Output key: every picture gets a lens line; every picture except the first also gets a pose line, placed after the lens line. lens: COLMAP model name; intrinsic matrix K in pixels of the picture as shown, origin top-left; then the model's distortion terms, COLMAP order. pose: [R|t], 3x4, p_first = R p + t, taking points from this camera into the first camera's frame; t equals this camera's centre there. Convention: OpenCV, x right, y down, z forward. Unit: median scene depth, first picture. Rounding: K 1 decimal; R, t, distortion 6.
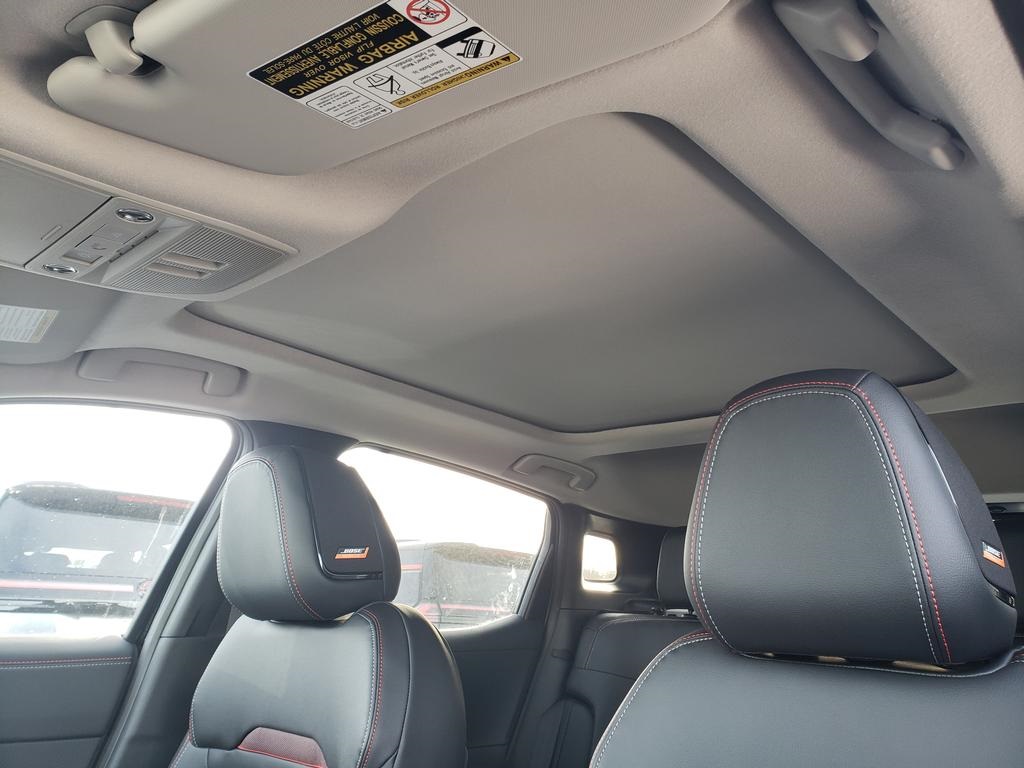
lens RADIAL K [[796.8, 0, 534.6], [0, 796.8, 377.1], [0, 0, 1]] dist [0.016039, -0.004303]
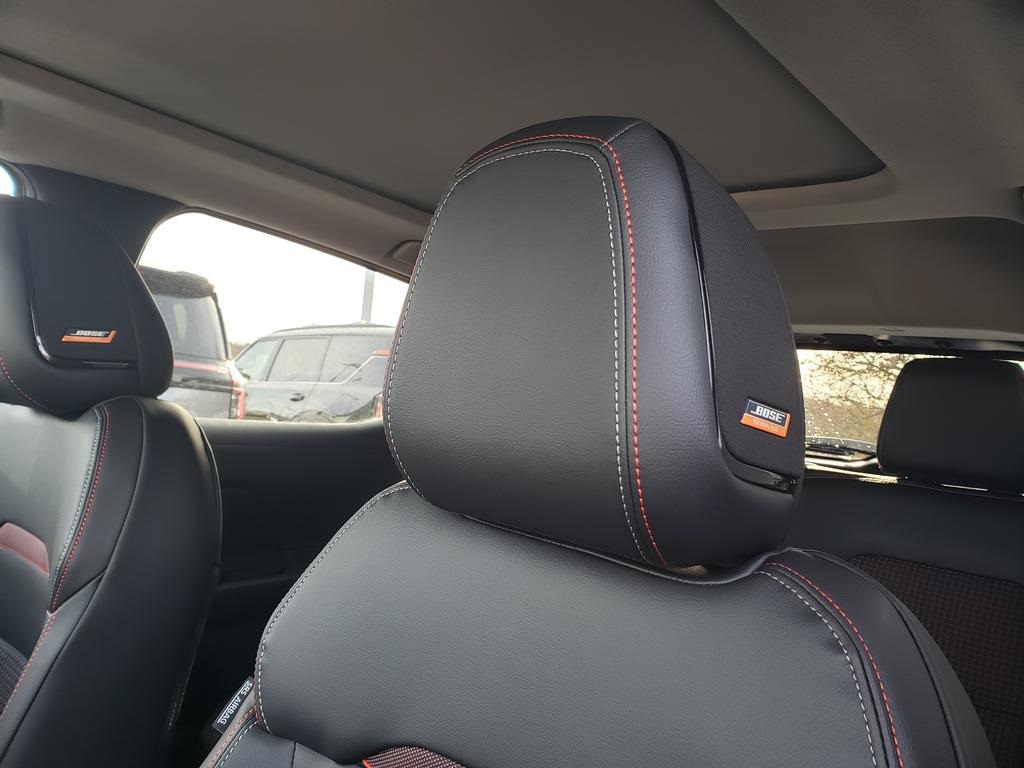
lens RADIAL K [[796.8, 0, 534.6], [0, 796.8, 377.1], [0, 0, 1]] dist [0.016039, -0.004303]
pose [[0.996663, 0.081474, 0.004907, 0.216485], [-0.080127, 0.965199, 0.248938, 0.023027], [0.015546, -0.248500, 0.968507, 0.211099]]
